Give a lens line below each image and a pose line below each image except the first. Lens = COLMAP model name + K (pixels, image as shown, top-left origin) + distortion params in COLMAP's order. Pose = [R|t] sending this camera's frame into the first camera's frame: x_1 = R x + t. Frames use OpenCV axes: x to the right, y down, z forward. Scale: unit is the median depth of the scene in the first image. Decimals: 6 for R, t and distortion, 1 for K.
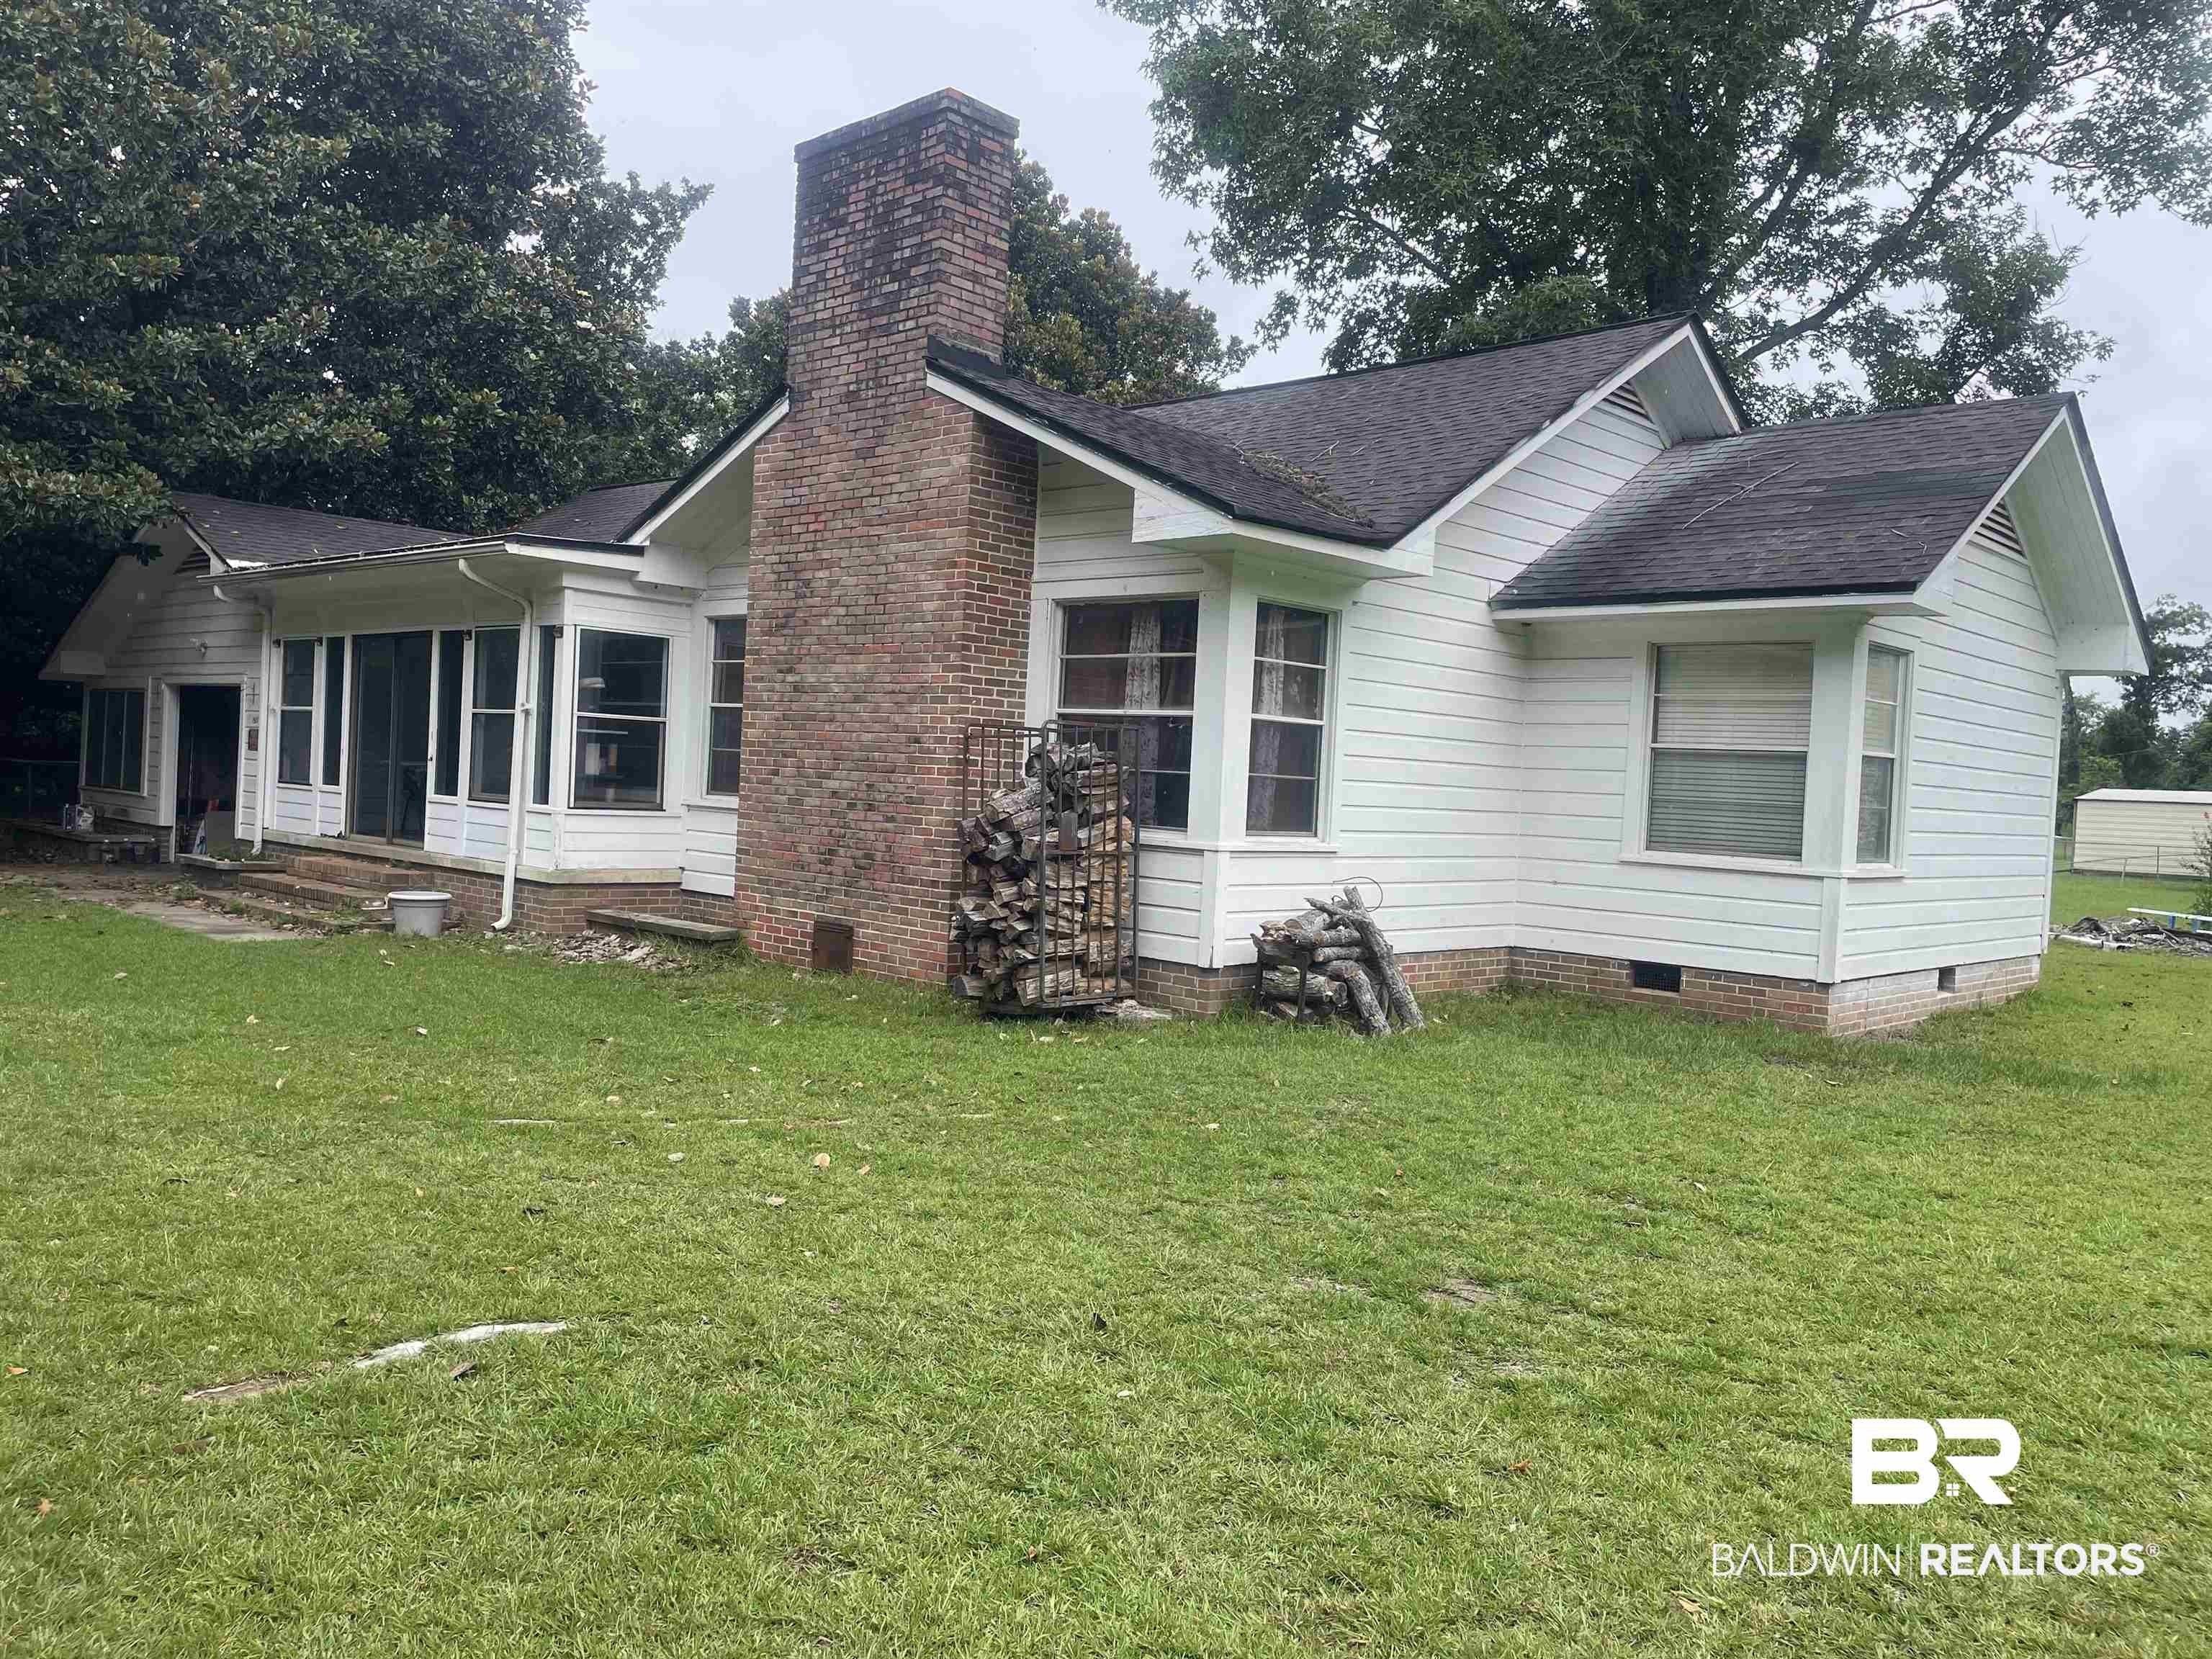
lens RADIAL K [[1668.5, 0, 1125.2], [0, 1668.5, 813.7], [0, 0, 1]] dist [0.086917, -0.107342]
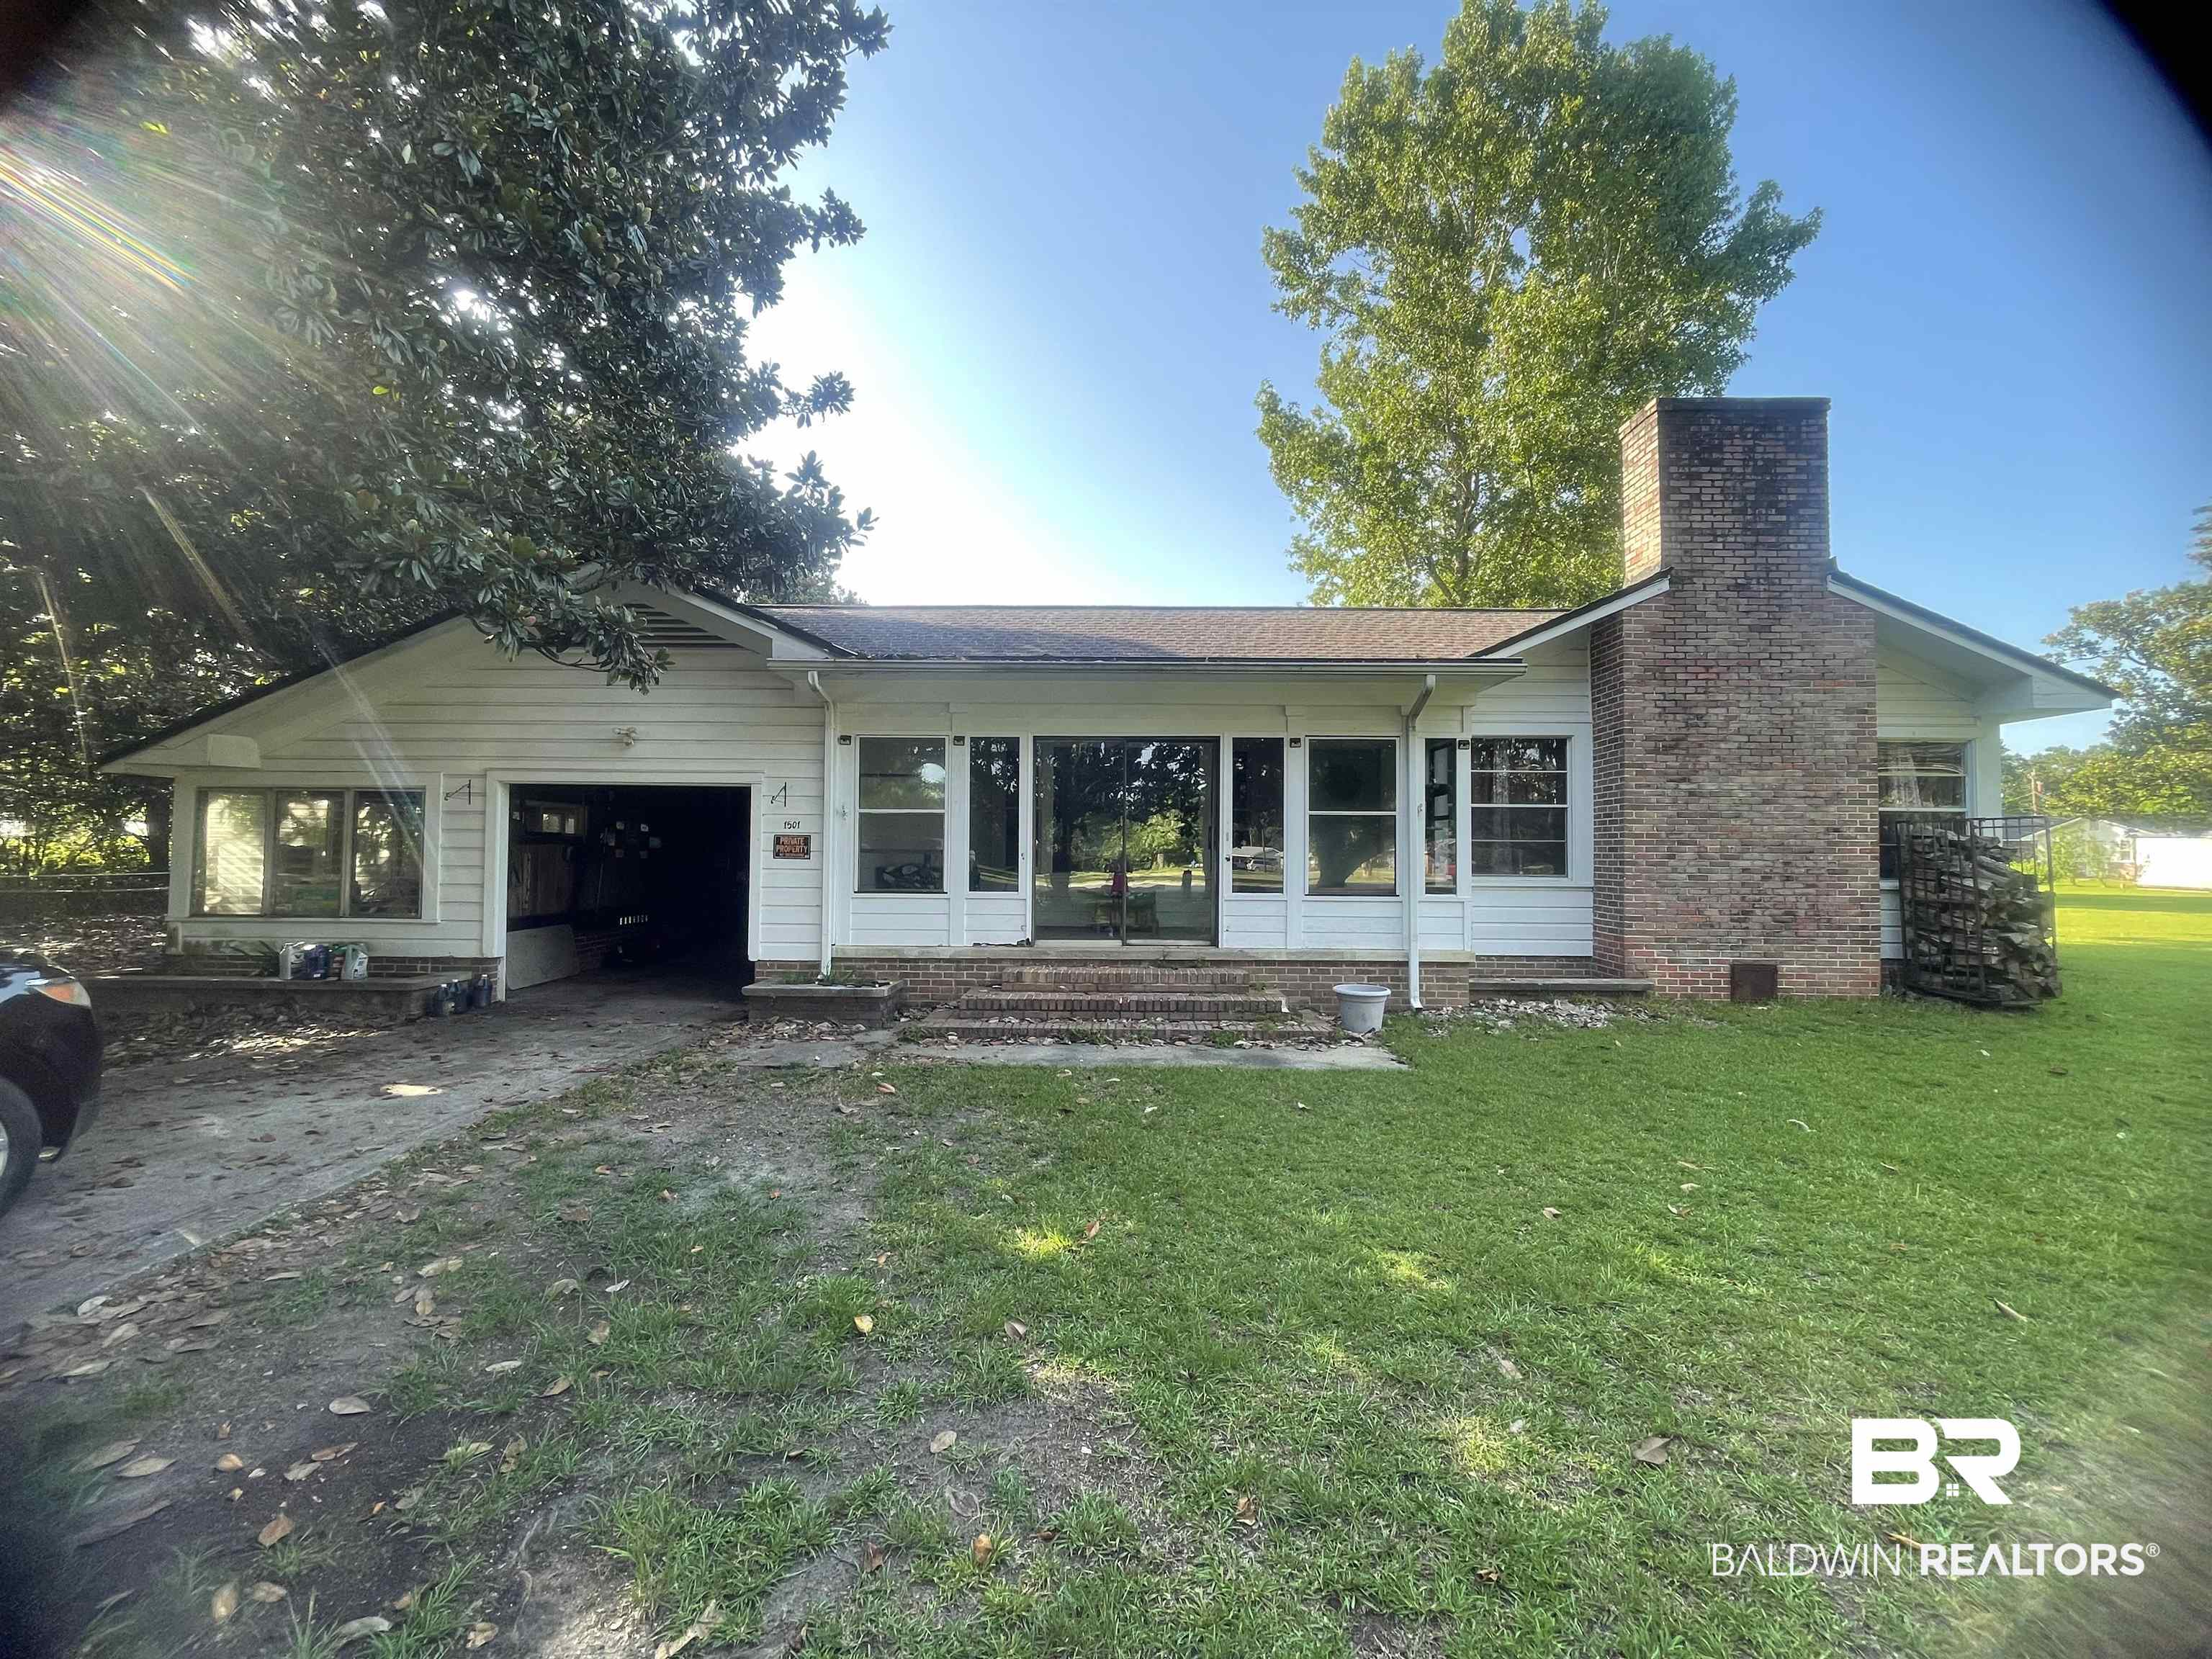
lens RADIAL K [[893.0, 0, 1114.0], [0, 893.0, 825.0], [0, 0, 1]] dist [-0.001636, -0.001331]
pose [[0.736650, -0.023590, 0.675862, -1.085739], [0.043310, 0.998986, -0.012337, -0.064670], [-0.674886, 0.038359, 0.736925, 0.832729]]
